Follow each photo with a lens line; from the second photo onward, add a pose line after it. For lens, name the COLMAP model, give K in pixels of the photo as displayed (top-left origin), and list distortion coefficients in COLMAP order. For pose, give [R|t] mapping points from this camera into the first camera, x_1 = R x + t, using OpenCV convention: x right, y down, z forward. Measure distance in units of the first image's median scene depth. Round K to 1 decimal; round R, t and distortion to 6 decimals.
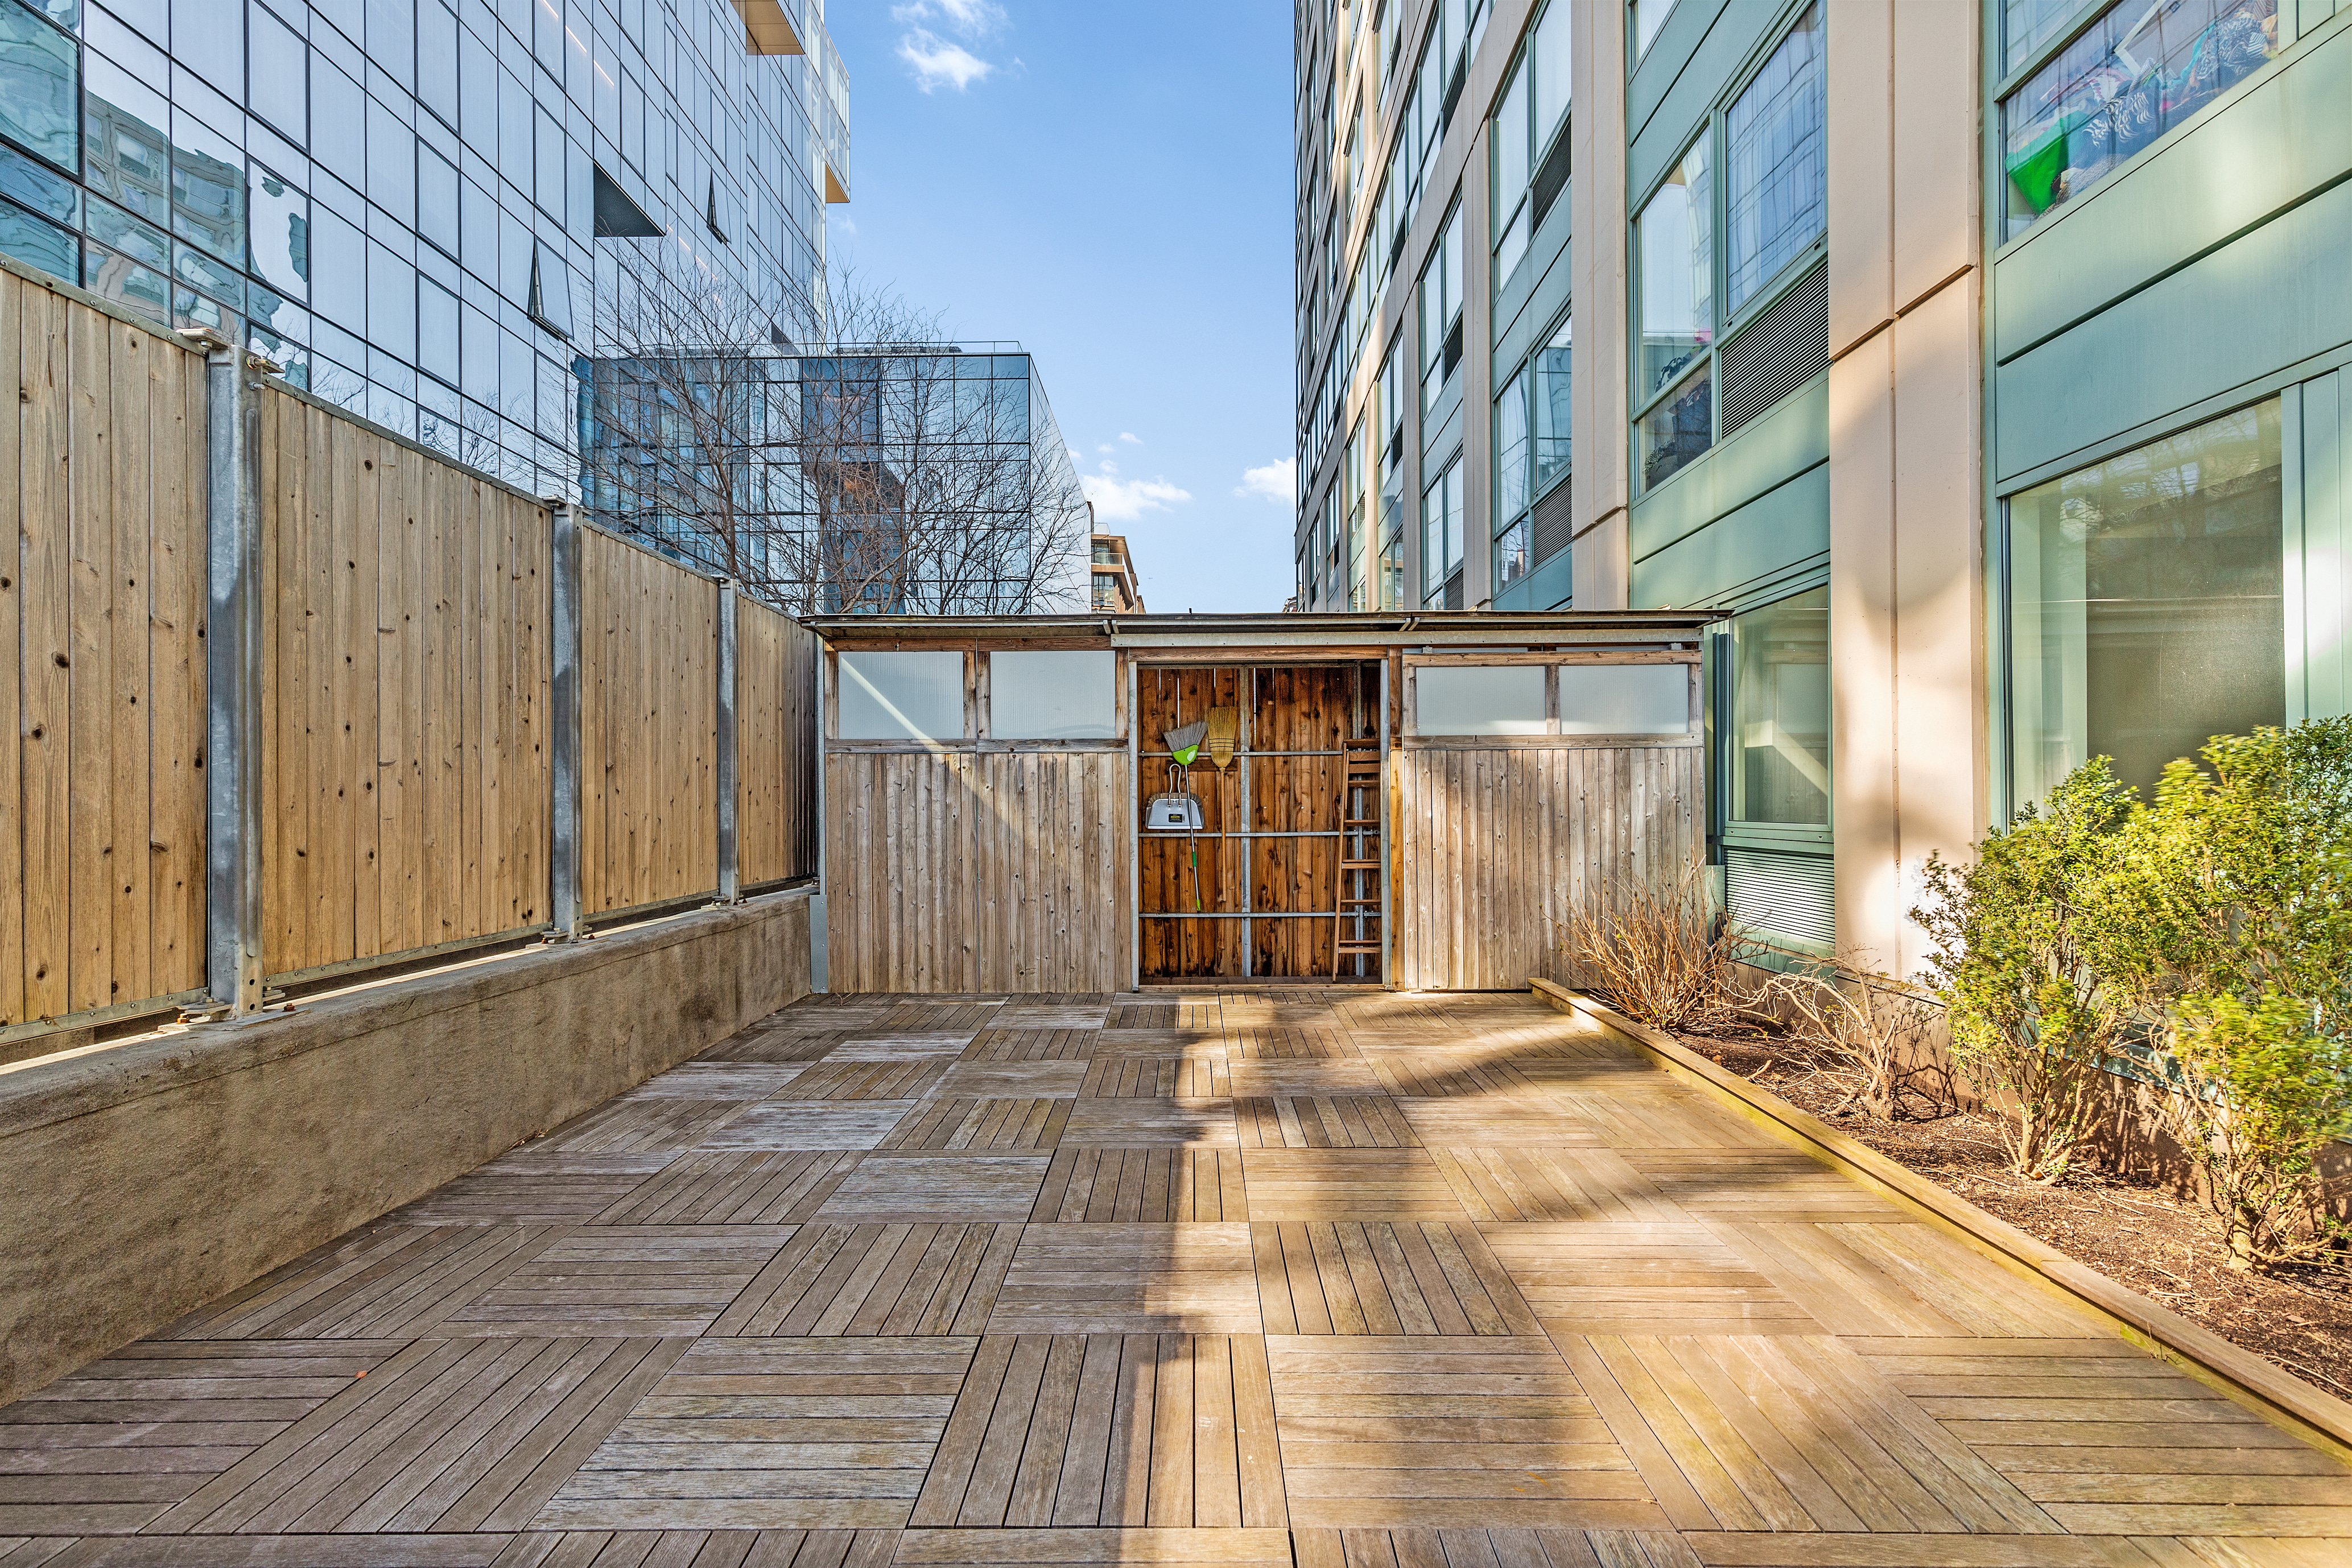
lens RADIAL K [[1064.9, 0, 1179.7], [0, 1064.9, 793.8], [0, 0, 1]] dist [0.003629, 0.000388]
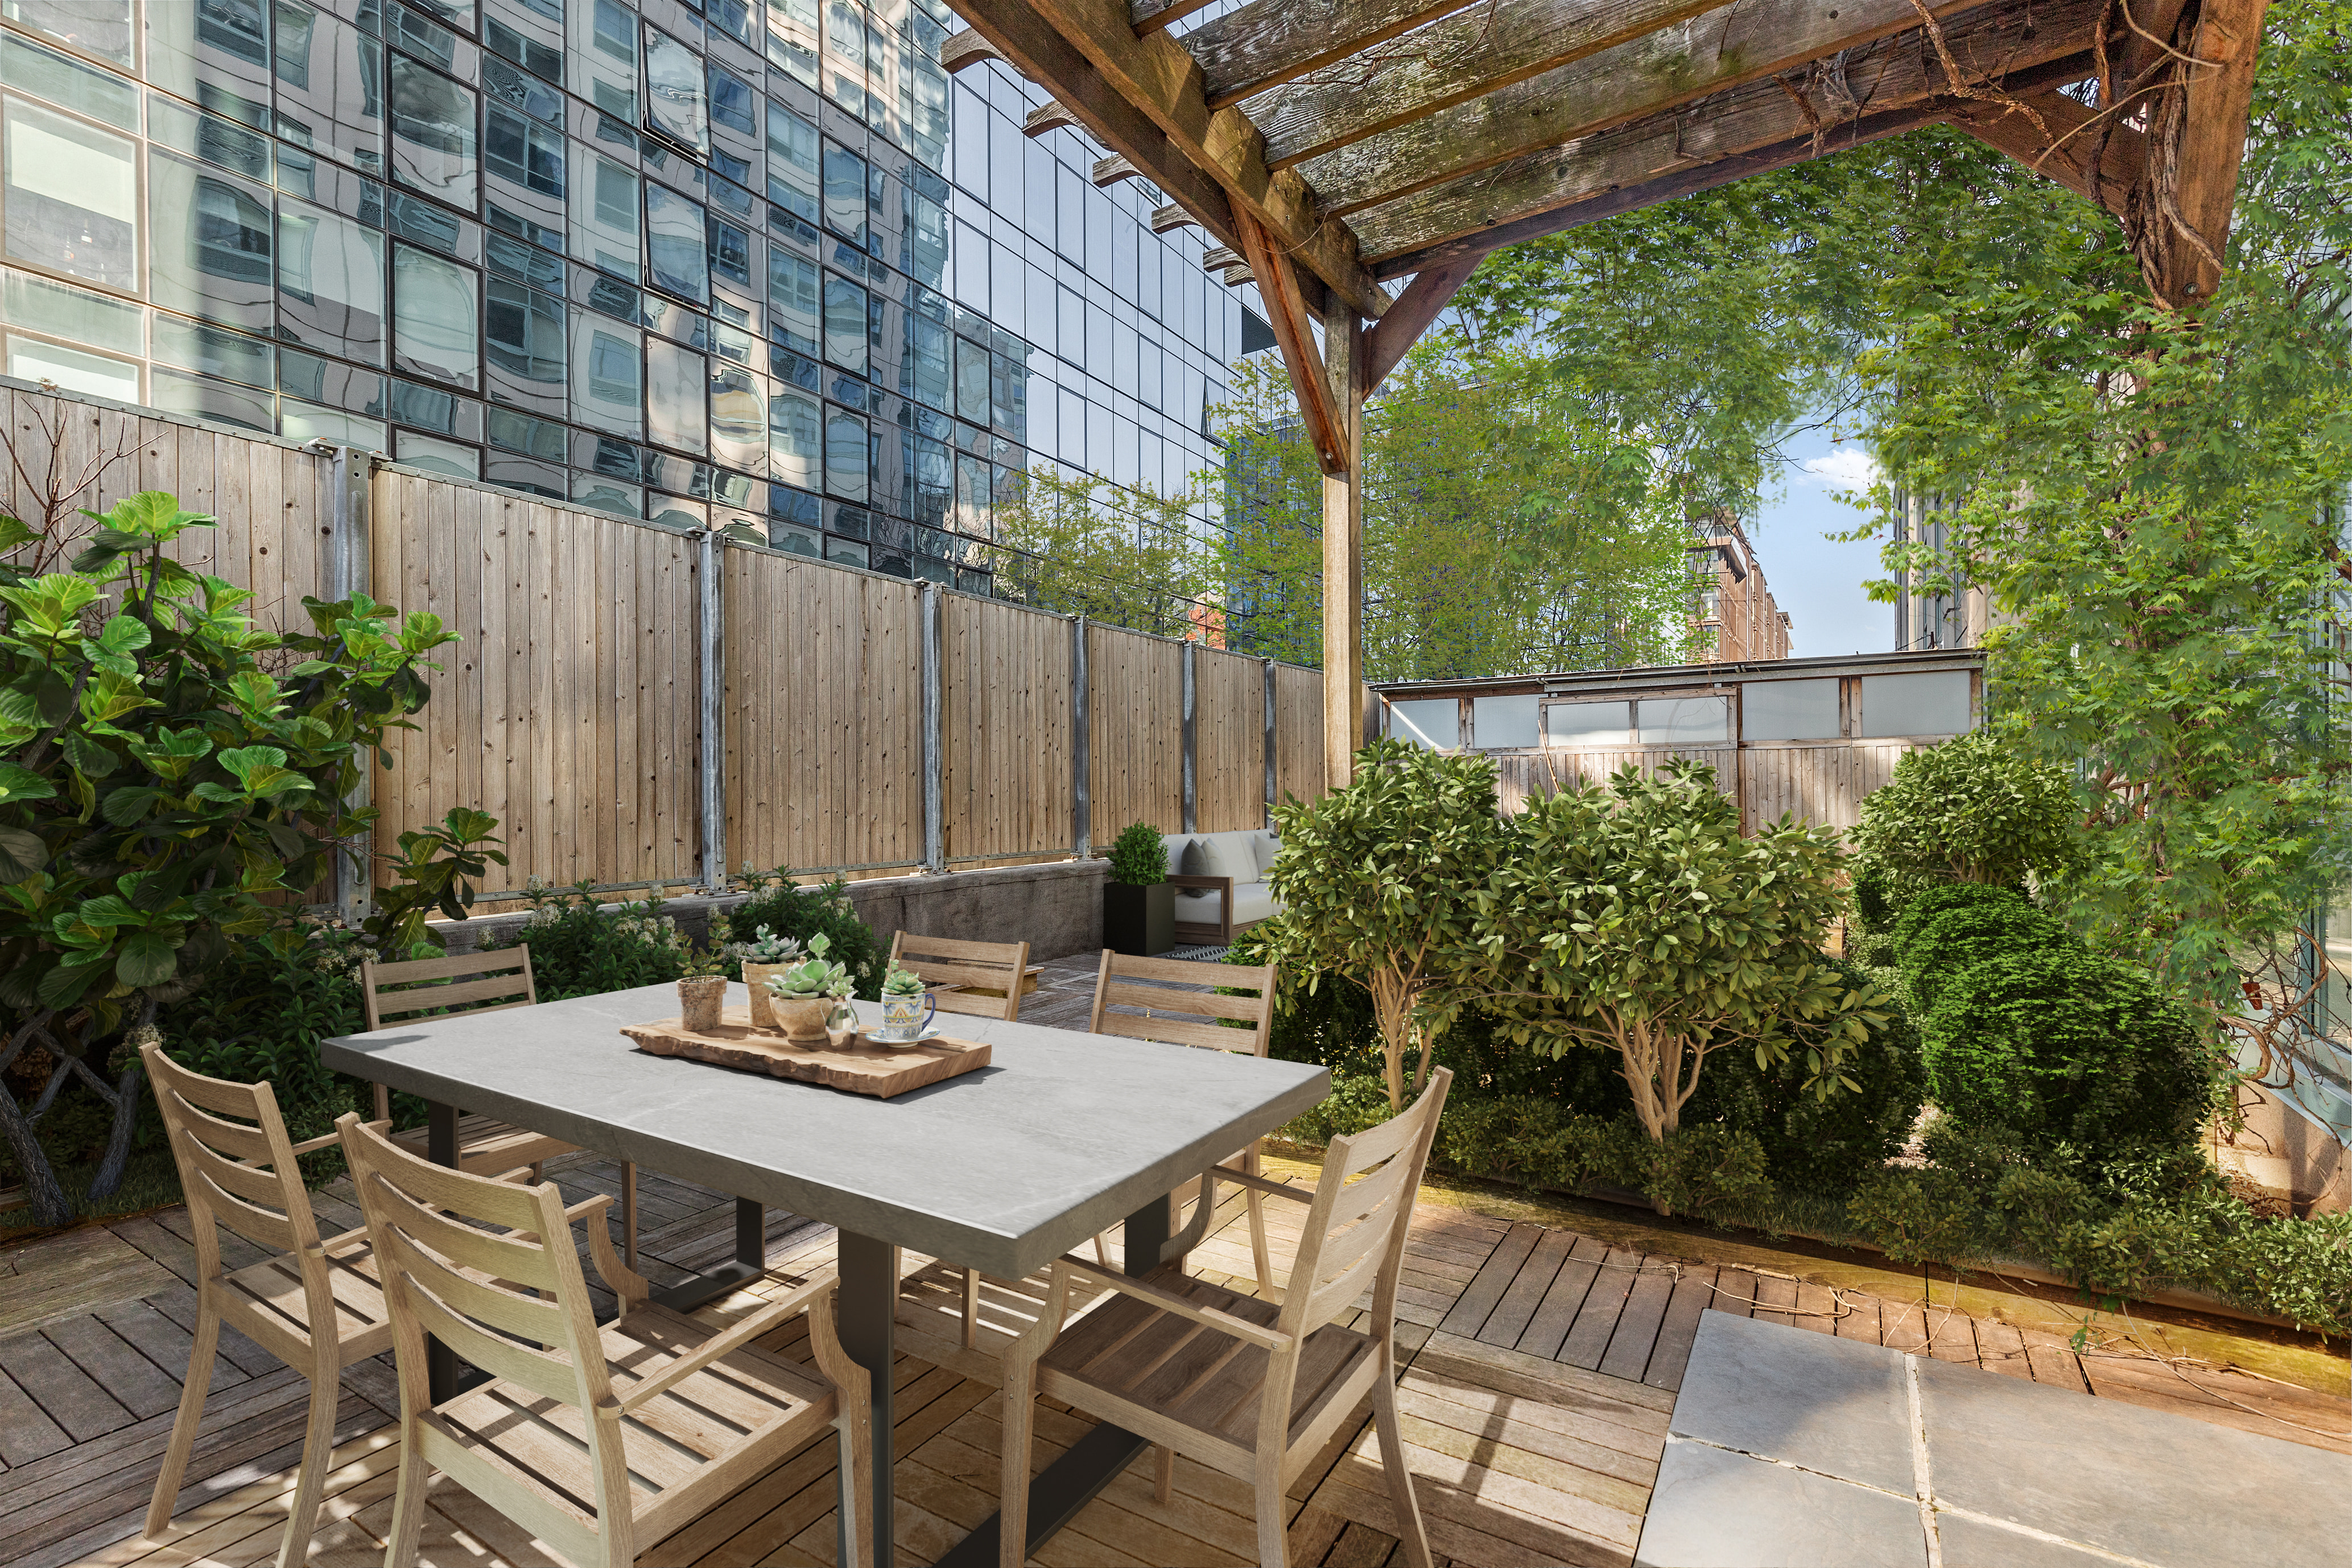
lens RADIAL K [[1064.9, 0, 1178.6], [0, 1064.9, 792.5], [0, 0, 1]] dist [0.003629, 0.000388]
pose [[0.853084, 0.001676, -0.521772, 0.096477], [0.003191, 0.999959, 0.008429, 0.001340], [0.521765, -0.008855, 0.853044, -0.223578]]
